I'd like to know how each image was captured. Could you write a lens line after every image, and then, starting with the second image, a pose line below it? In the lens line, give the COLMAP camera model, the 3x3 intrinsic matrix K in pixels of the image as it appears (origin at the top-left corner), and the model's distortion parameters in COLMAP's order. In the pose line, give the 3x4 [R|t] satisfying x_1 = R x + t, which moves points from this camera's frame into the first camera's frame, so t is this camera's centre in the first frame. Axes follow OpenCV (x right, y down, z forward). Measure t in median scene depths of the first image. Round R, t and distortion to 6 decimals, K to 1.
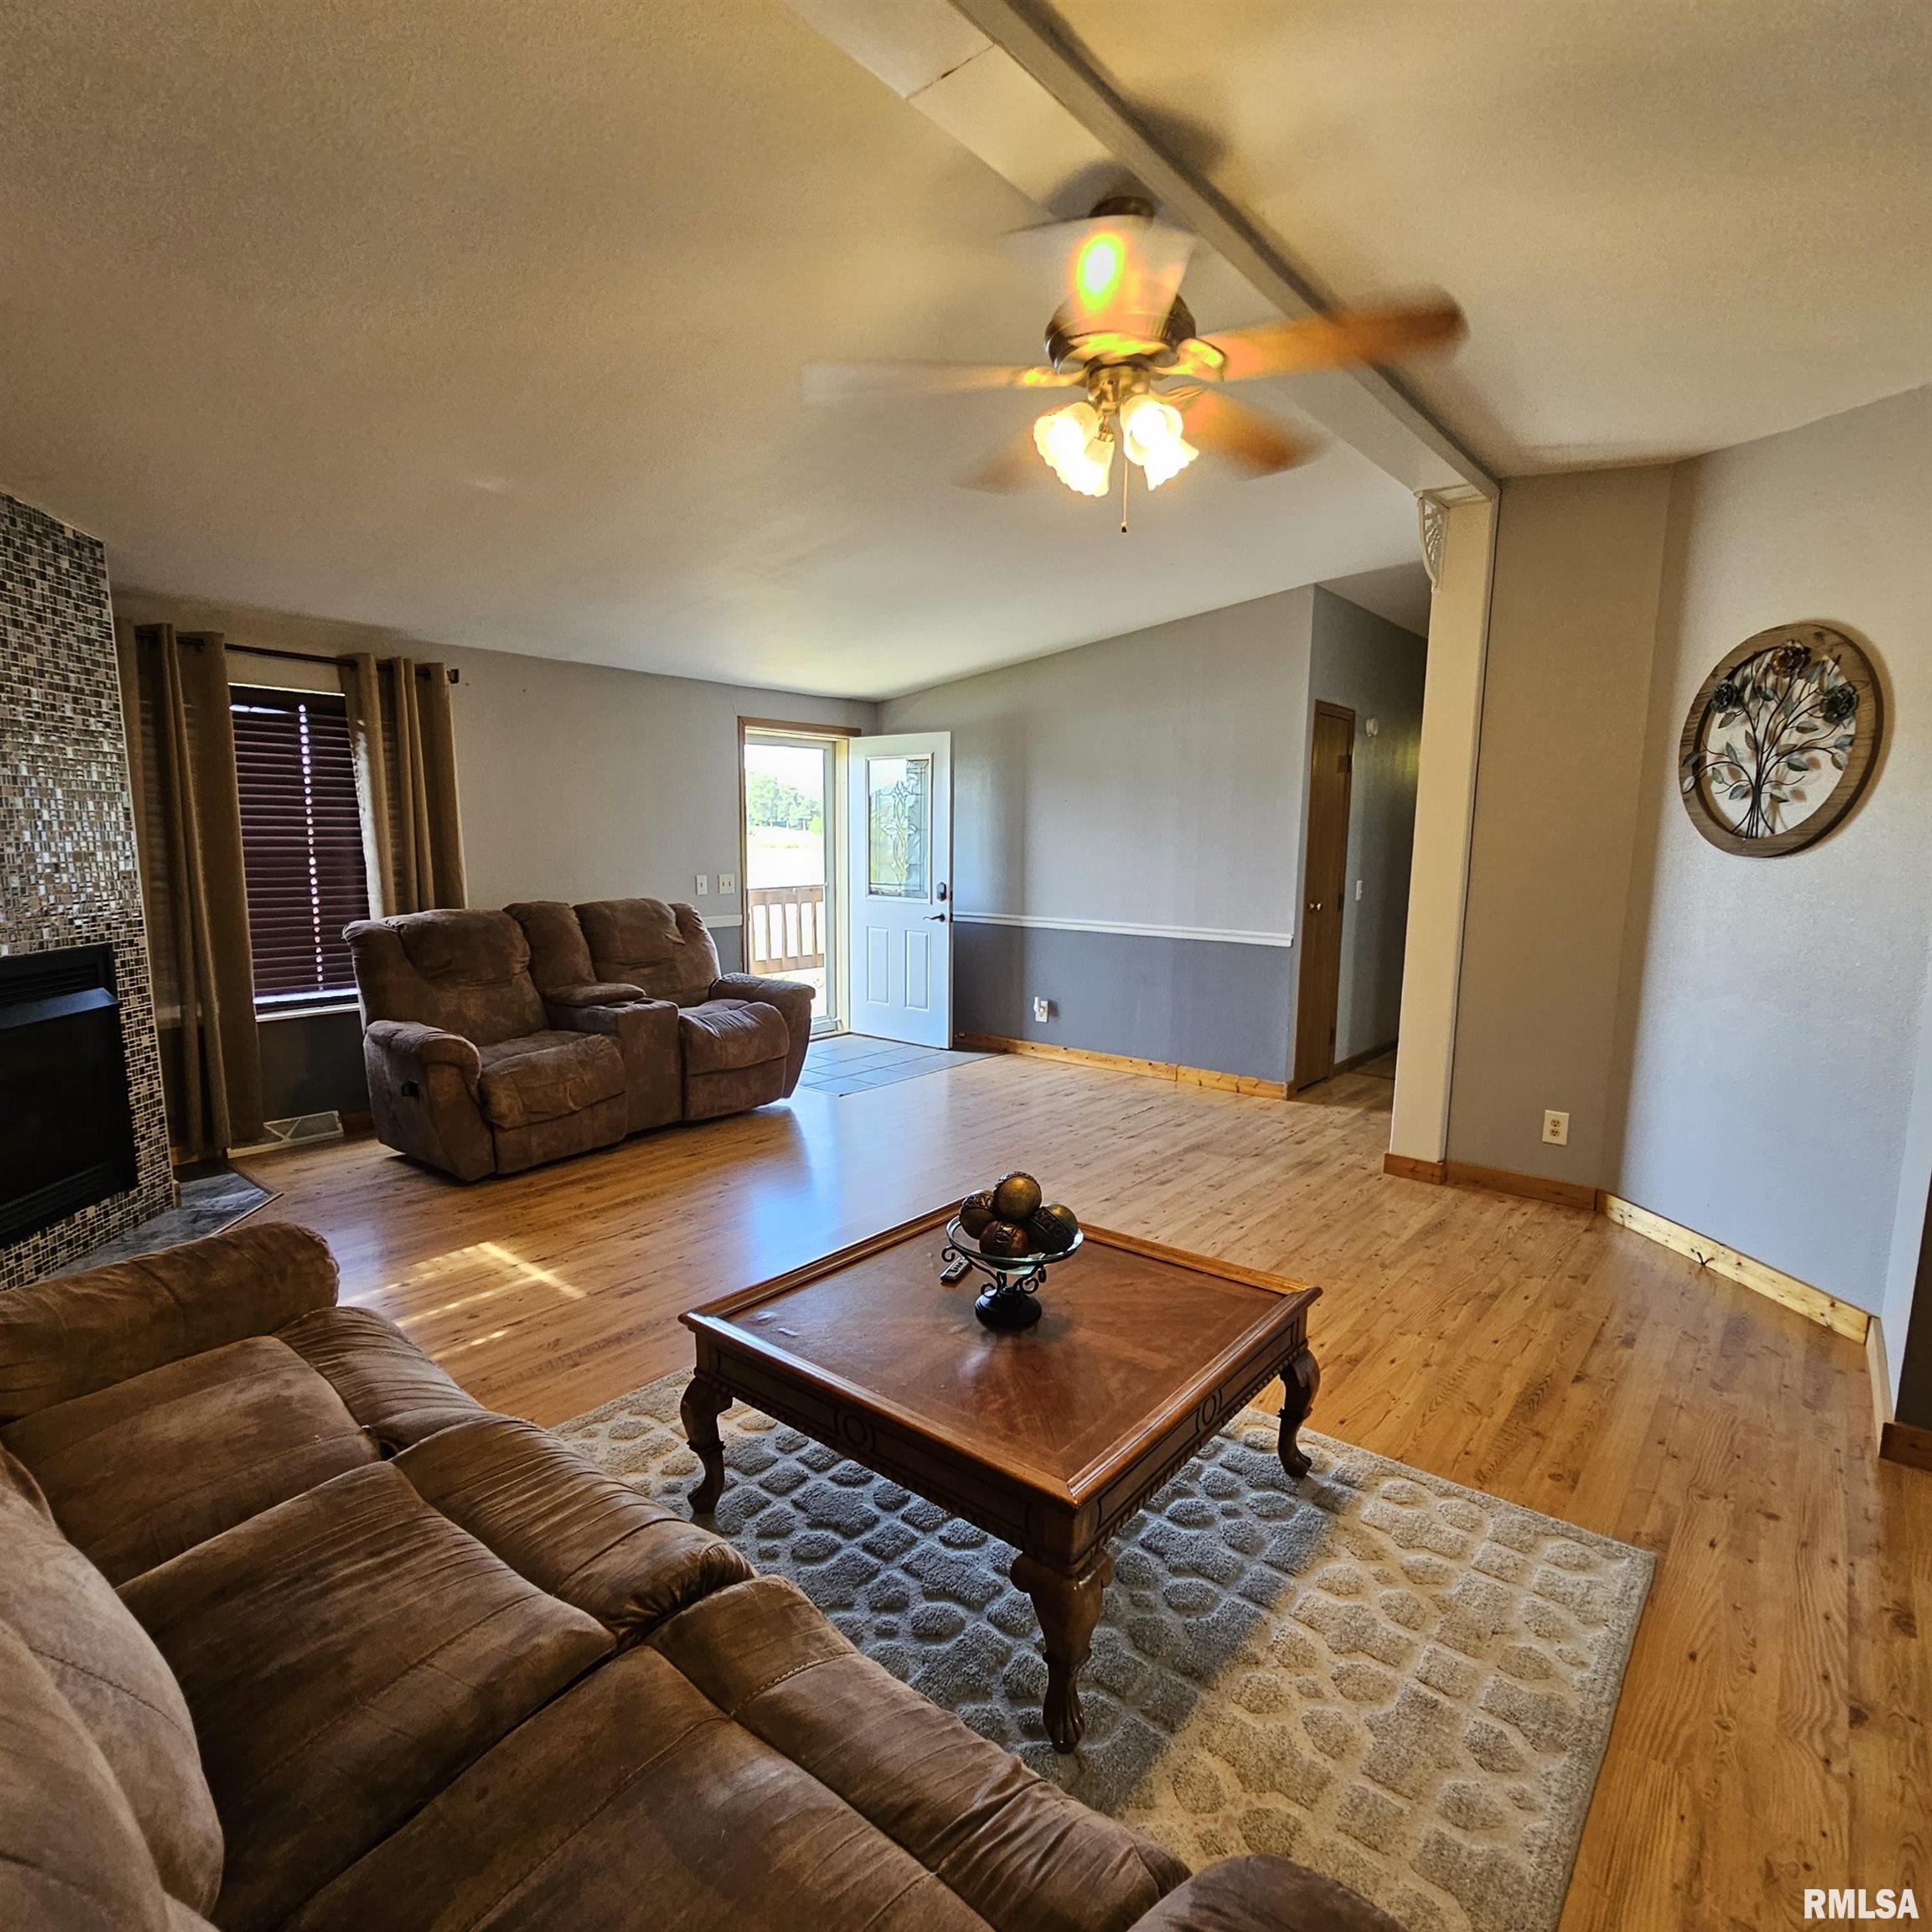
lens RADIAL K [[1073.1, 0, 972.1], [0, 1073.1, 973.8], [0, 0, 1]] dist [-0.000052, -0.000477]
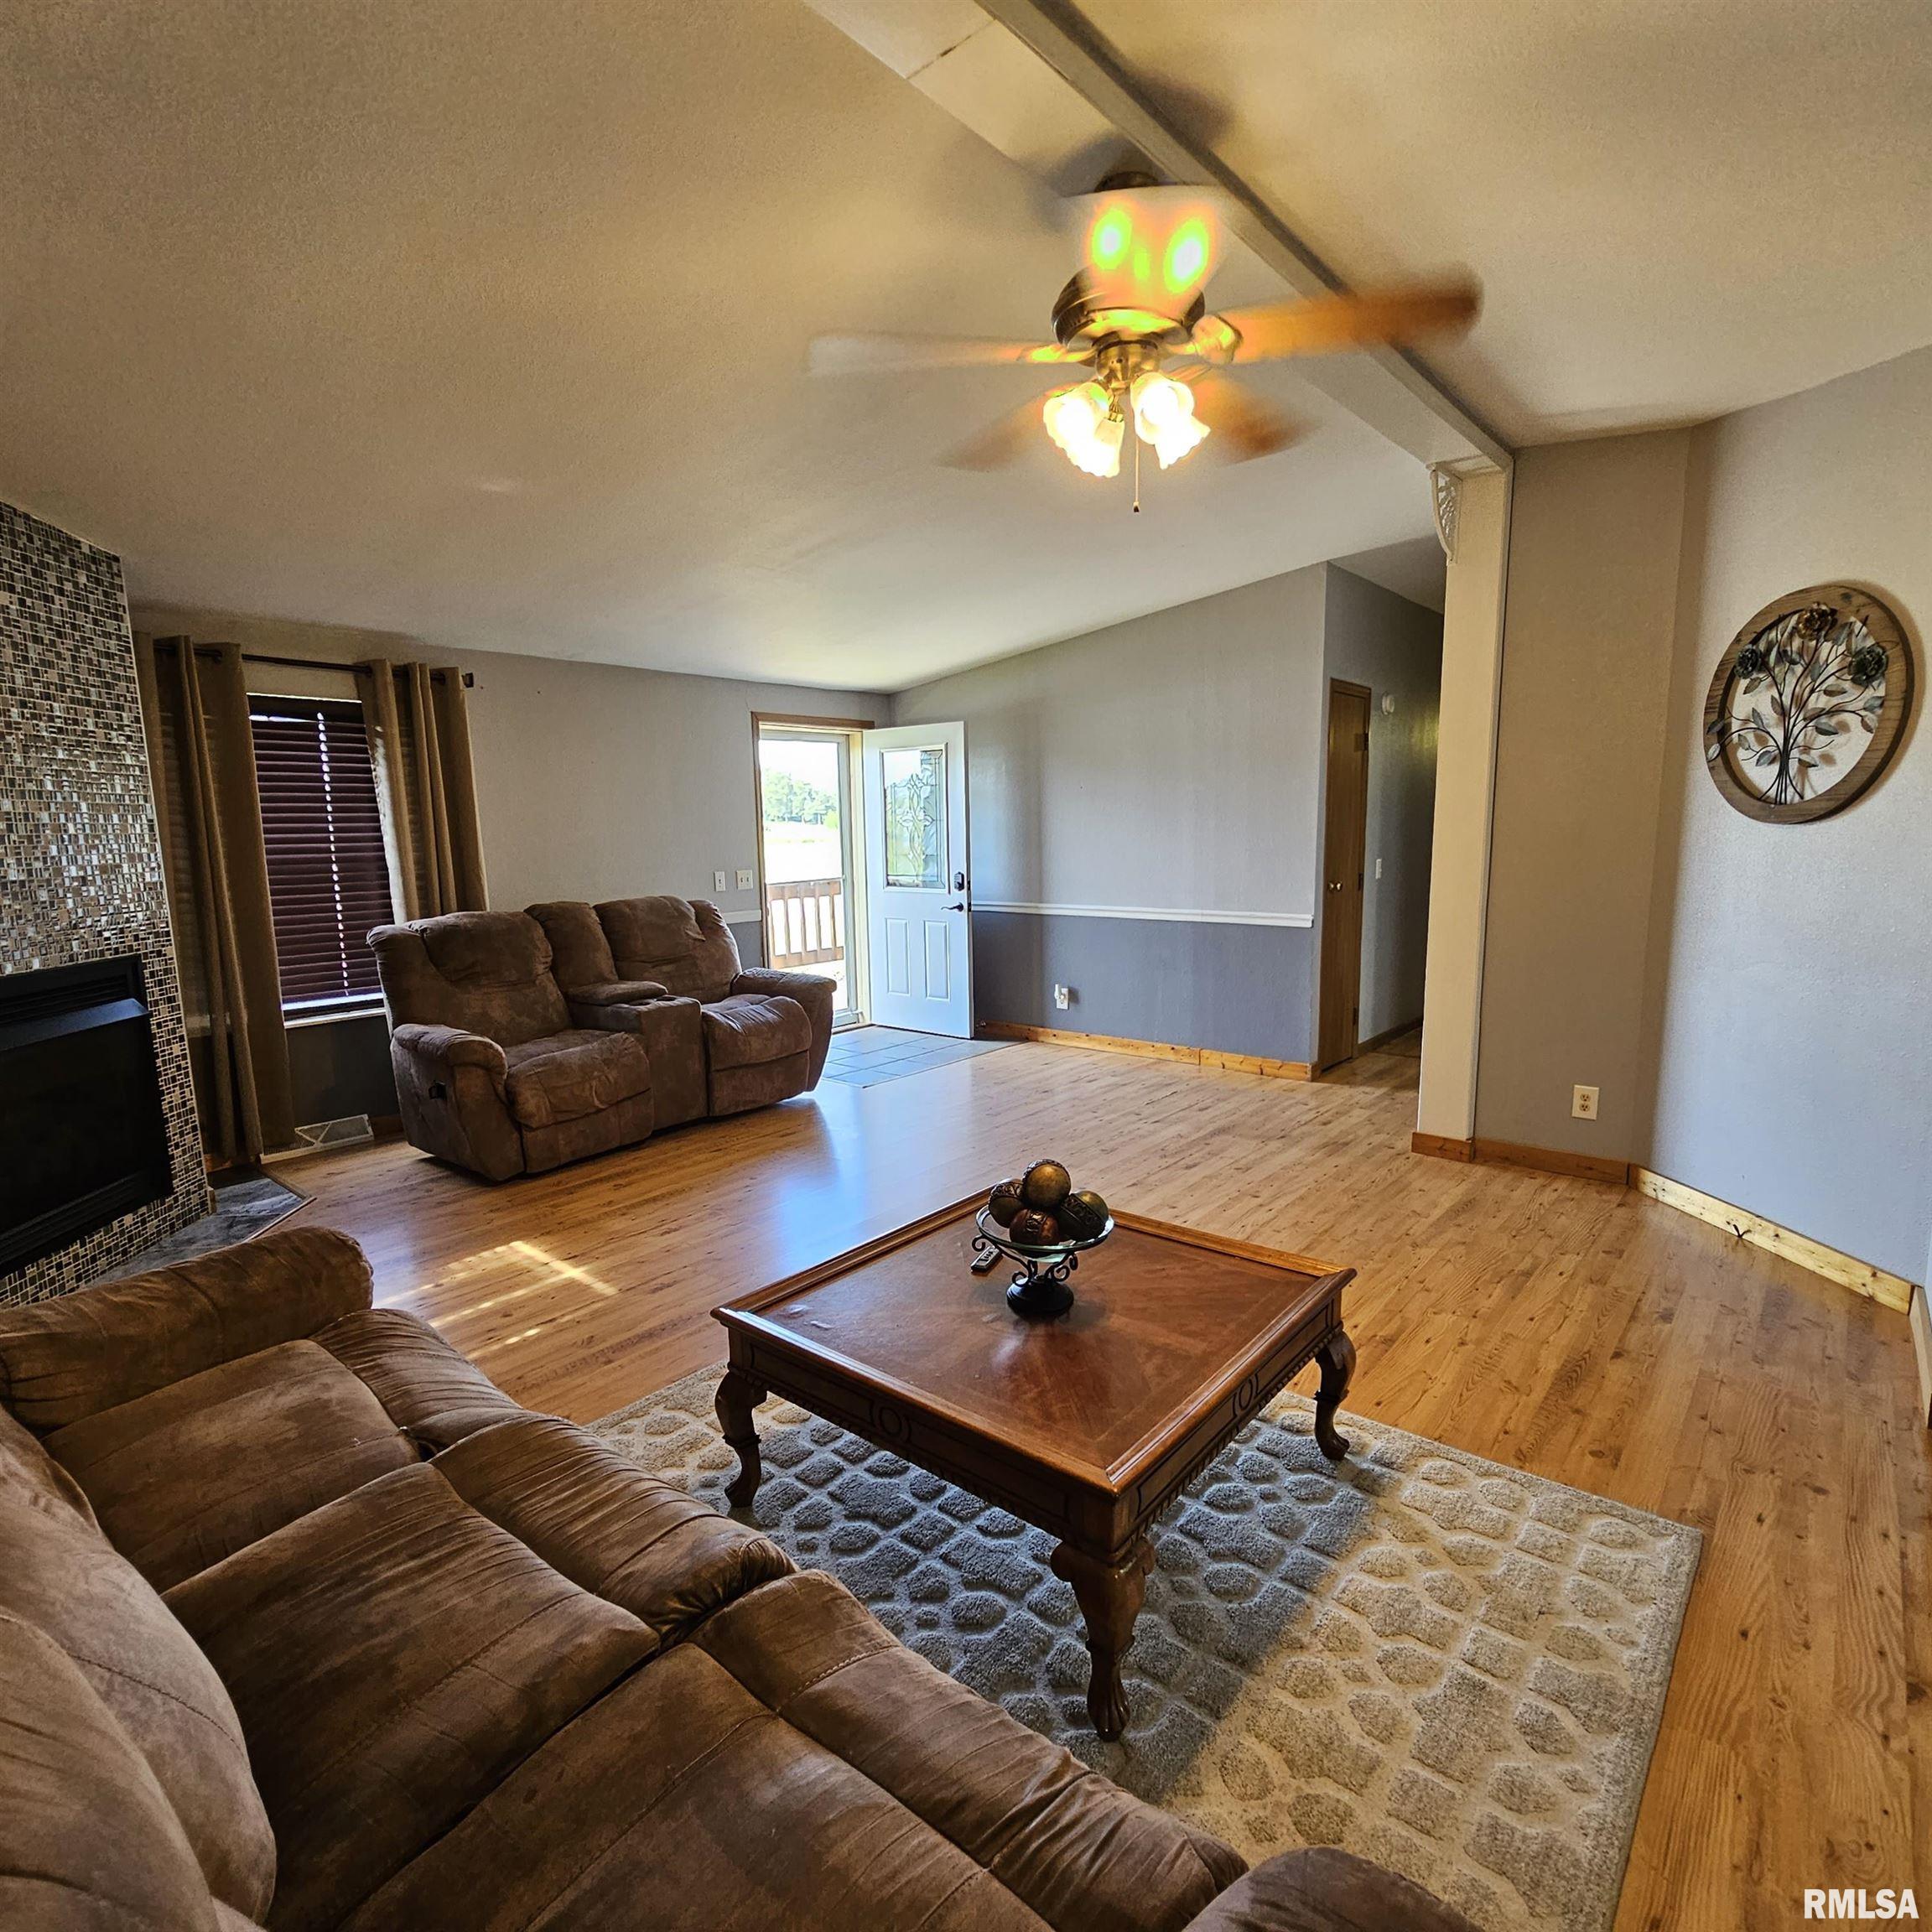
lens RADIAL K [[1069.3, 0, 975.0], [0, 1069.3, 970.4], [0, 0, 1]] dist [-0.000038, -0.000081]
pose [[0.999568, -0.025691, -0.014260, -0.003080], [0.025782, 0.999648, 0.006229, 0.000929], [0.014095, -0.006593, 0.999879, 0.005347]]
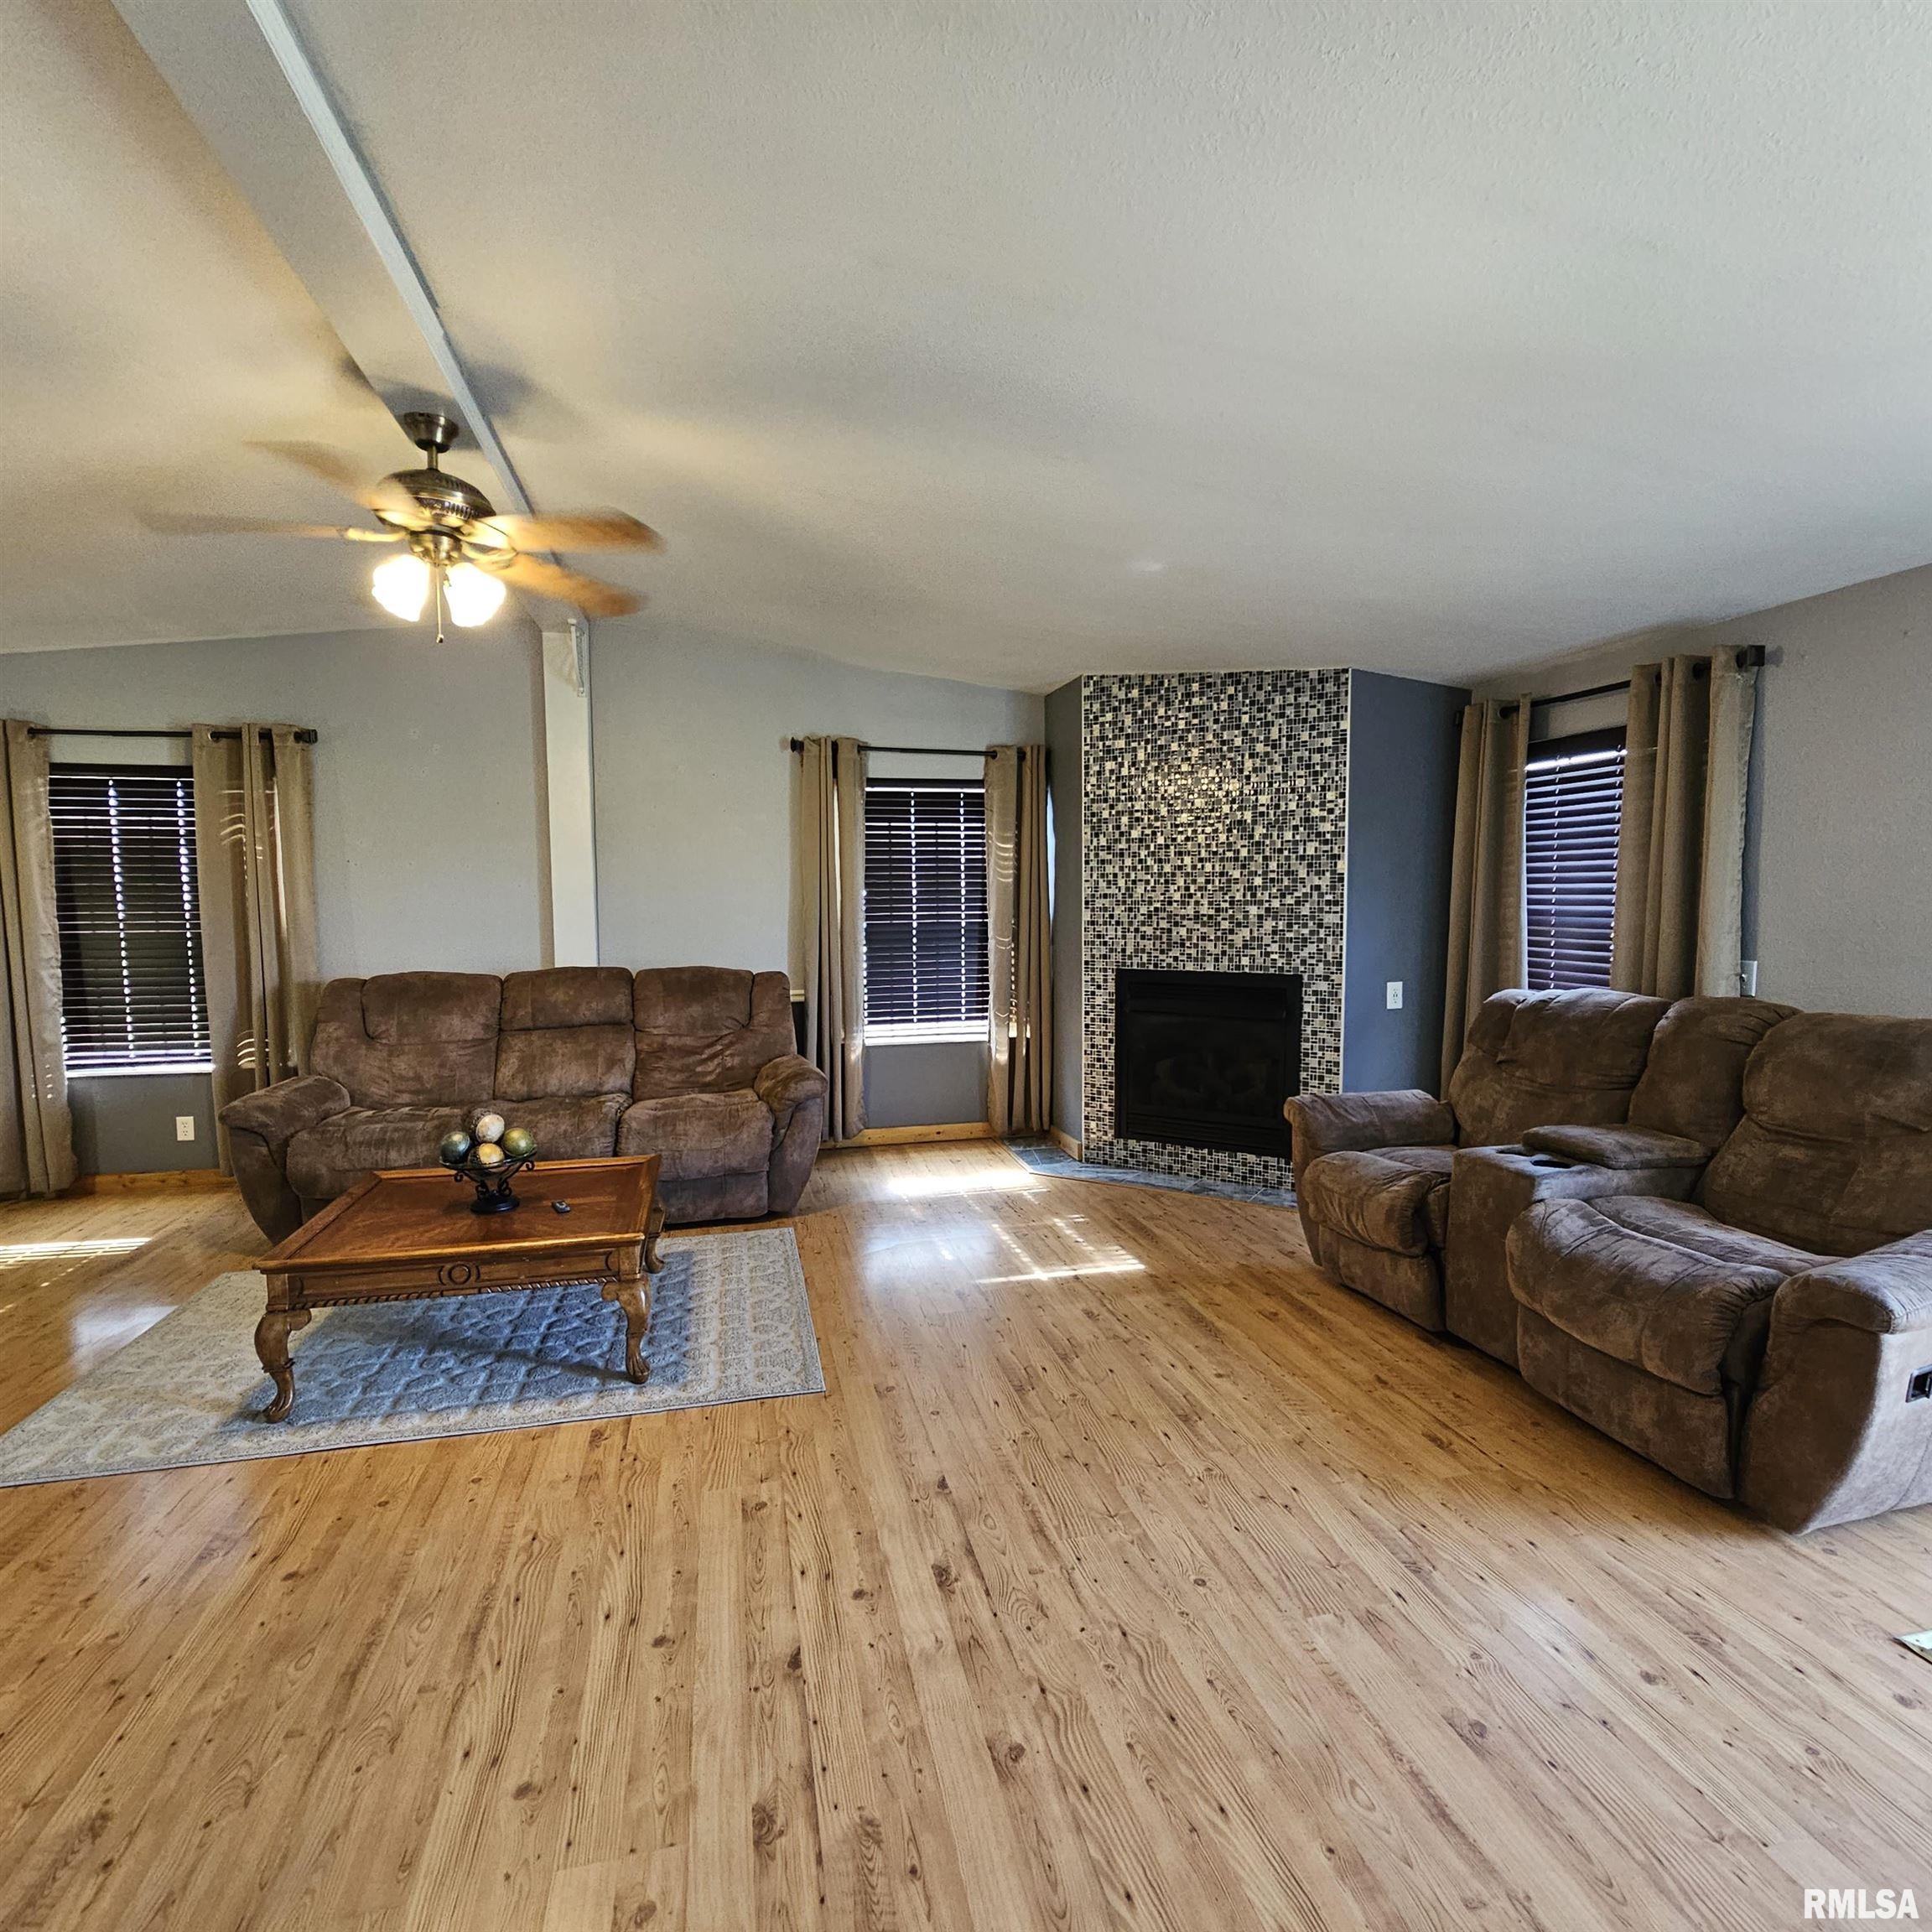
lens RADIAL K [[1029.1, 0, 959.7], [0, 1029.1, 968.1], [0, 0, 1]] dist [-0.001657, -0.000866]
pose [[-0.605046, 0.049362, -0.794659, 0.486262], [-0.102939, 0.984850, 0.139553, -0.177769], [0.789508, 0.166237, -0.590798, 1.468074]]
